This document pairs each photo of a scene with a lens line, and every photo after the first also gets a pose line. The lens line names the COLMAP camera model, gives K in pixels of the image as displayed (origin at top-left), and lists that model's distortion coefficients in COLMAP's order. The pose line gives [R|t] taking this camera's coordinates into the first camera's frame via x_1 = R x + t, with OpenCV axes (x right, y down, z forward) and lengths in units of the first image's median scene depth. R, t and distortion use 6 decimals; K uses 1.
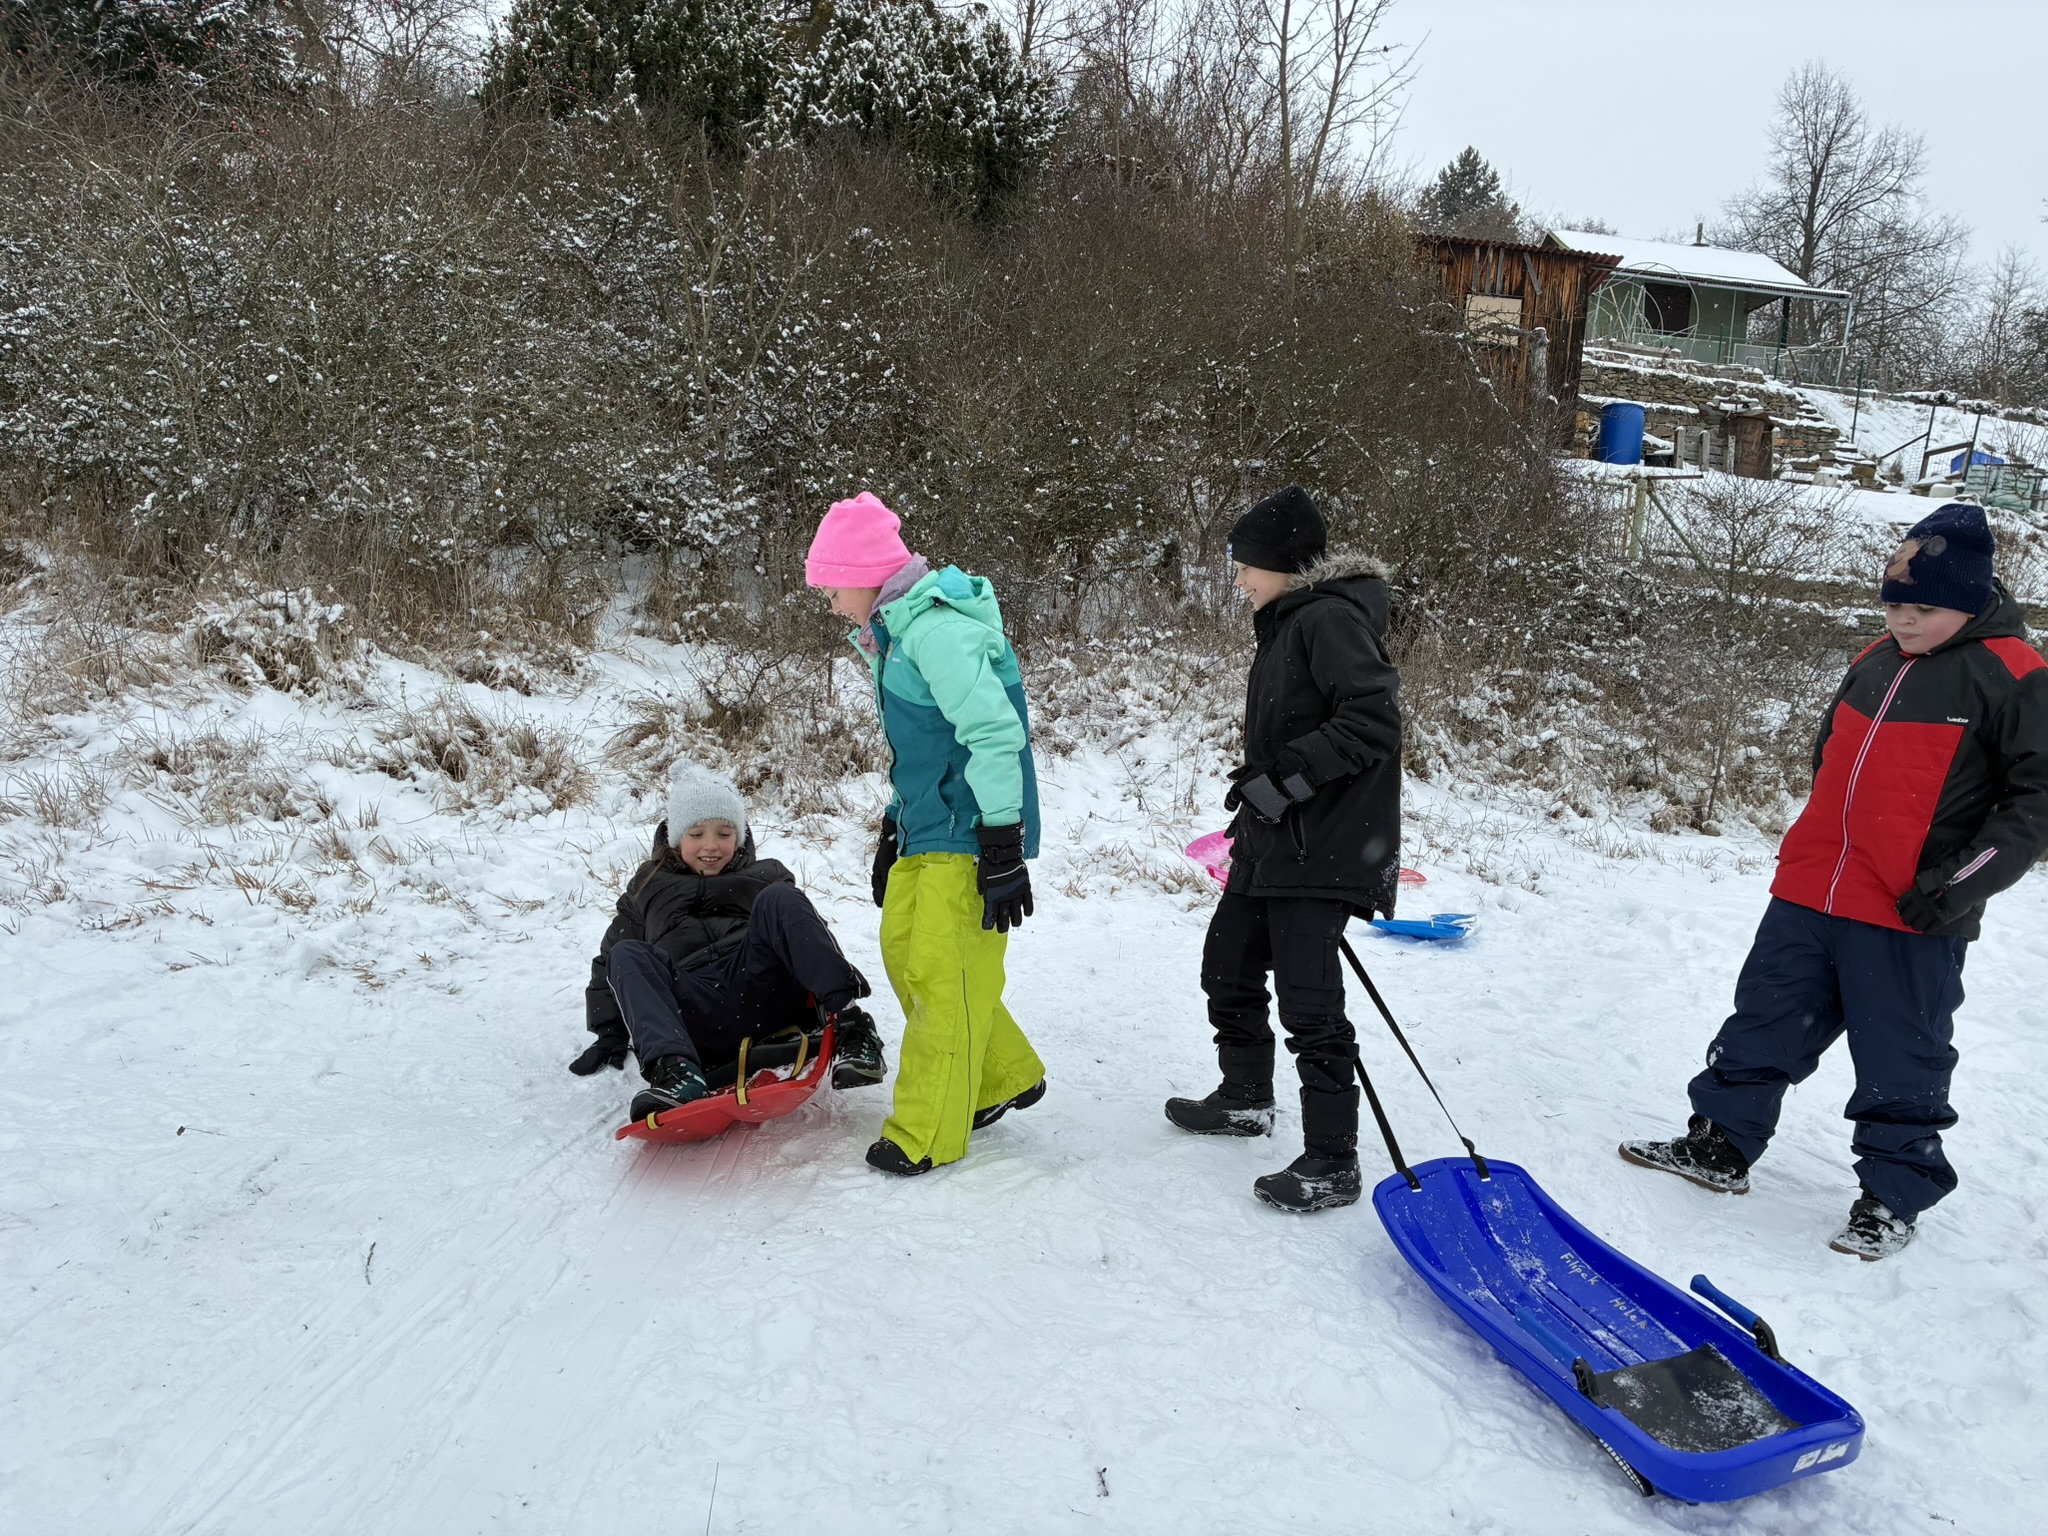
lens RADIAL K [[1546.2, 0, 1052.7], [0, 1546.2, 773.0], [0, 0, 1]] dist [0.028782, -0.008909]
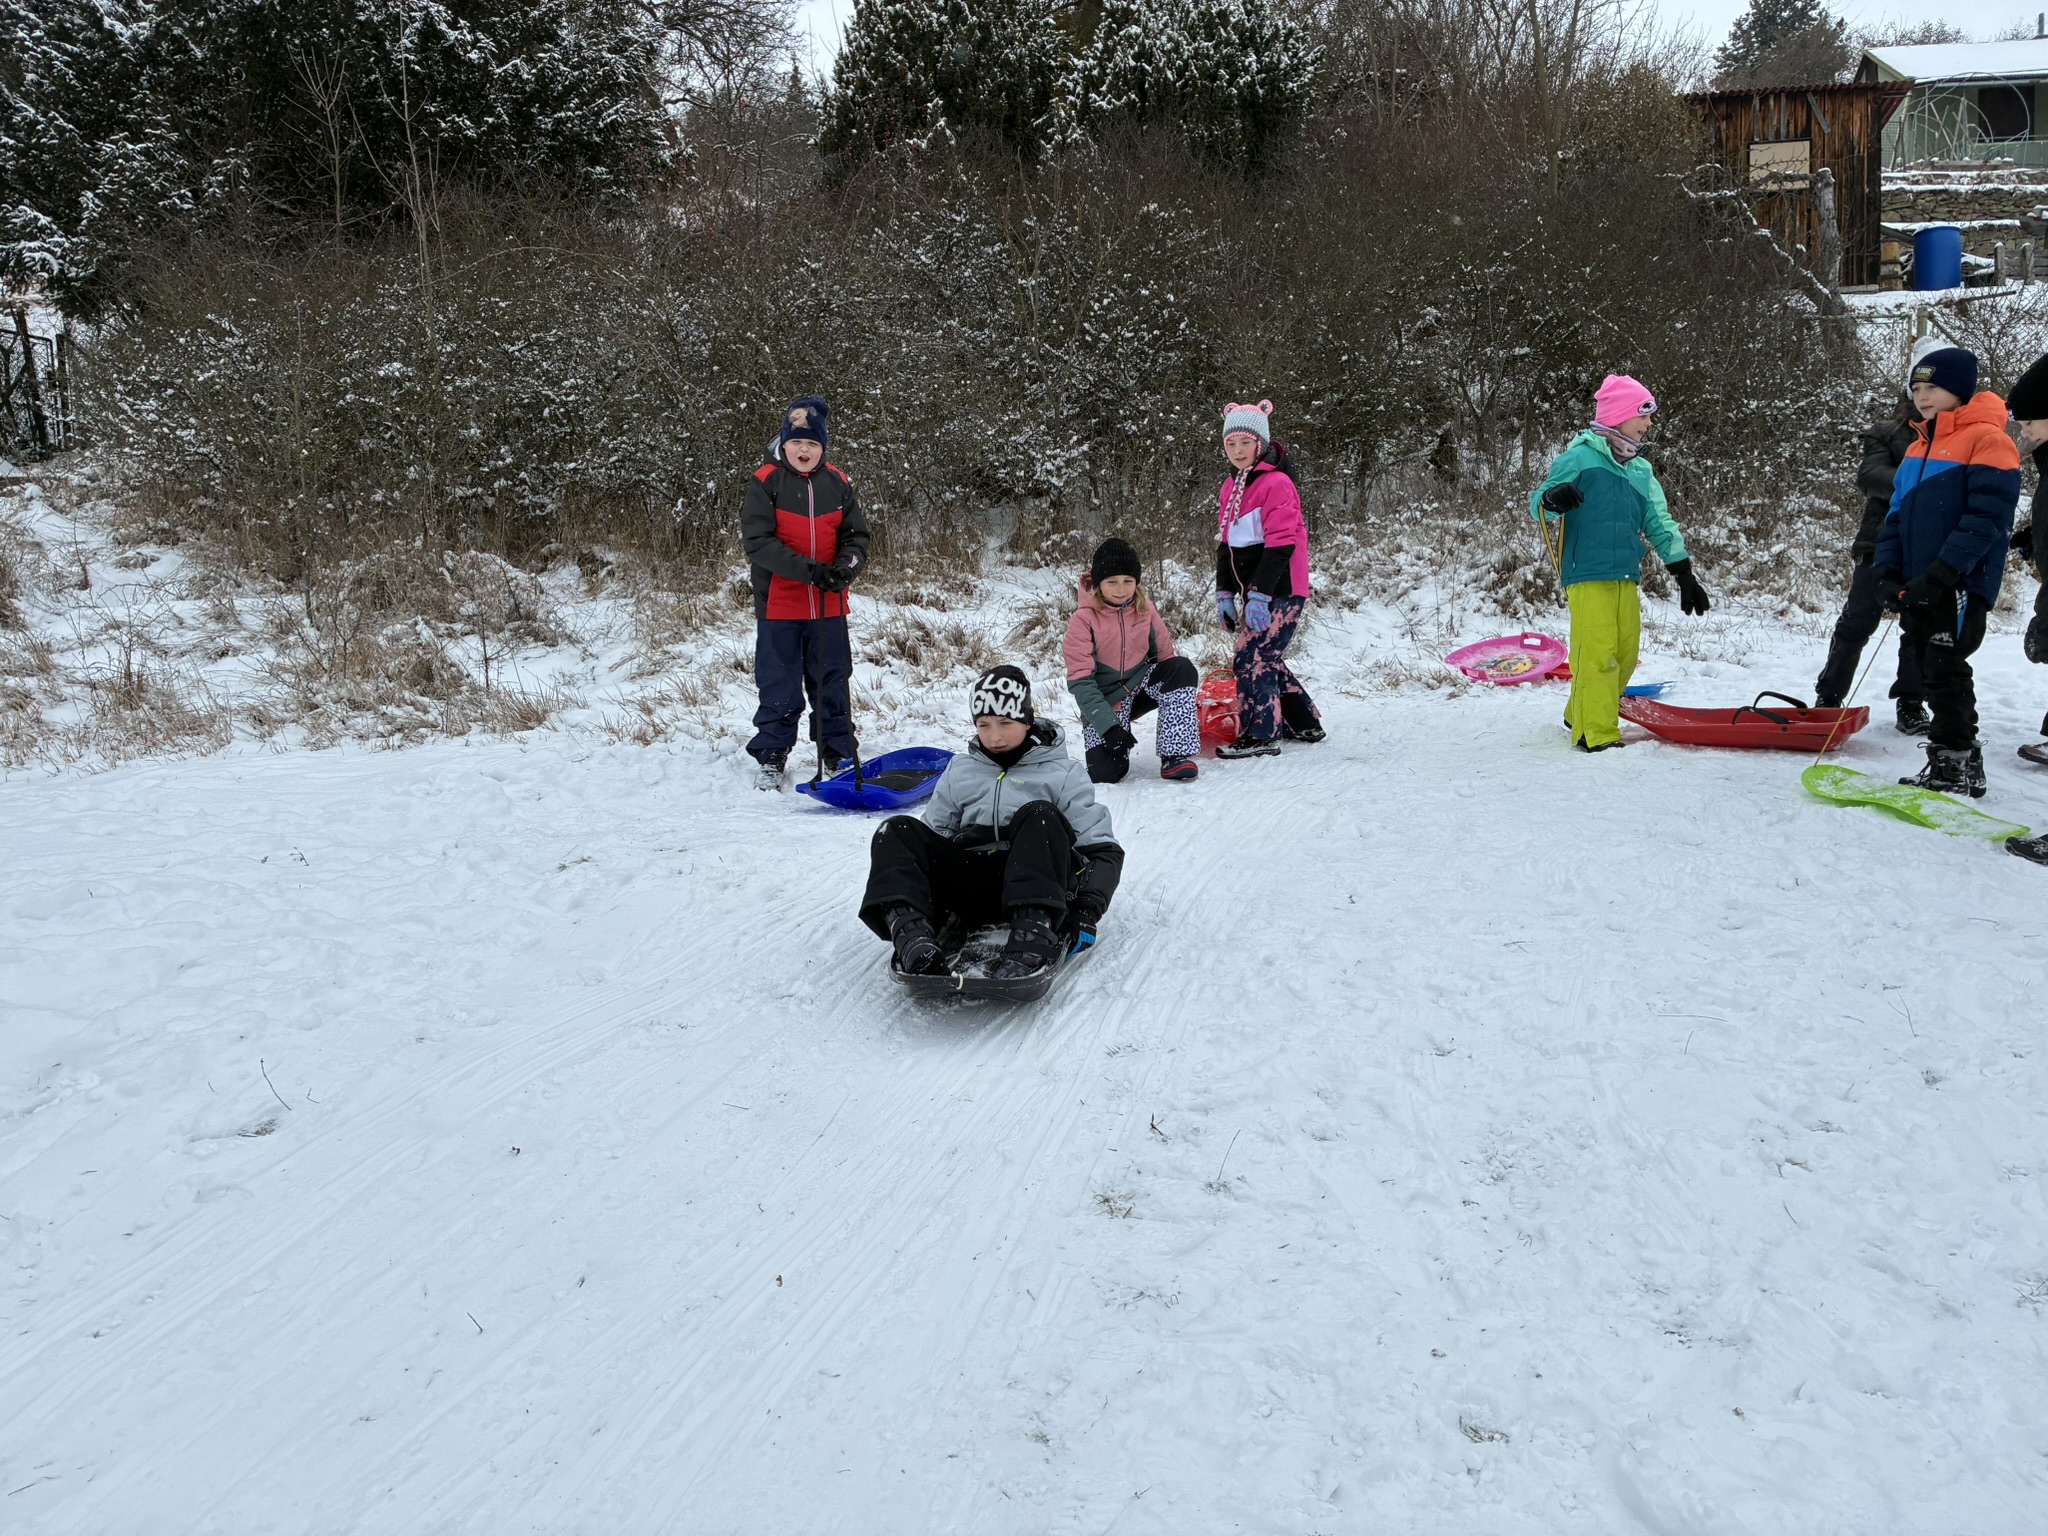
lens RADIAL K [[1543.6, 0, 1017.9], [0, 1543.6, 773.5], [0, 0, 1]] dist [0.051560, -0.071893]
pose [[0.967591, -0.091658, -0.235302, 0.021736], [0.100319, 0.994639, 0.025080, 0.045697], [0.231742, -0.047873, 0.971599, -0.220030]]
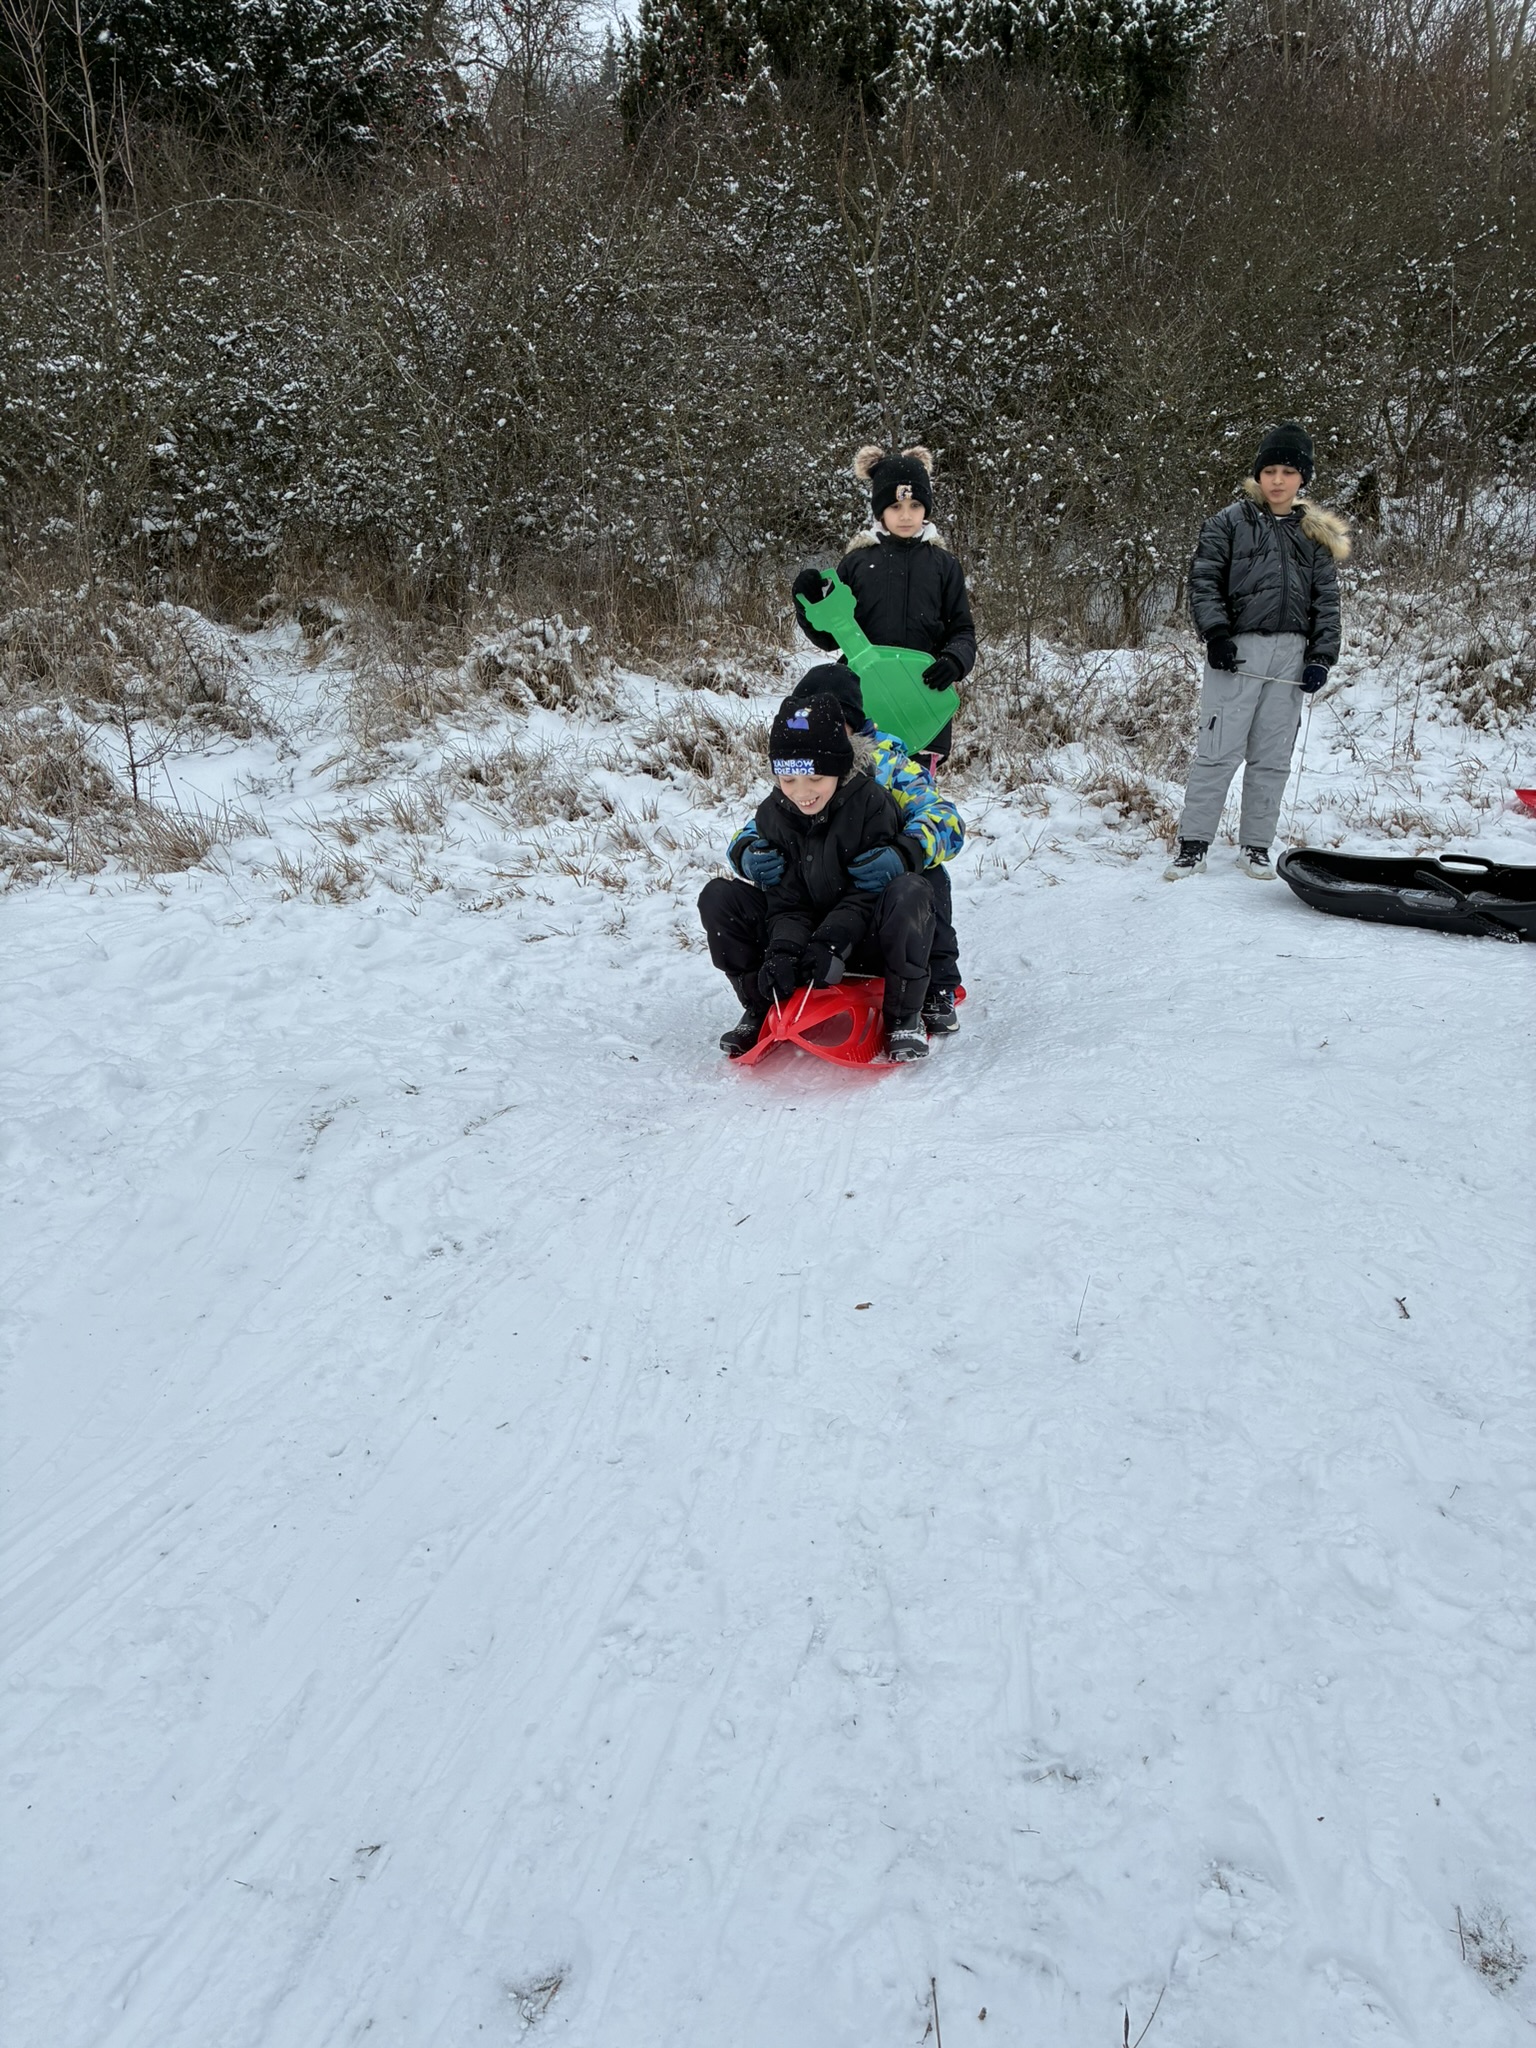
lens RADIAL K [[1549.1, 0, 770.0], [0, 1549.1, 1024.7], [0, 0, 1]] dist [0.026141, -0.009251]
pose [[0.960970, -0.027134, -0.275318, -0.021469], [0.071860, 0.985502, 0.153692, 0.007305], [0.267157, -0.167477, 0.948988, -0.044168]]
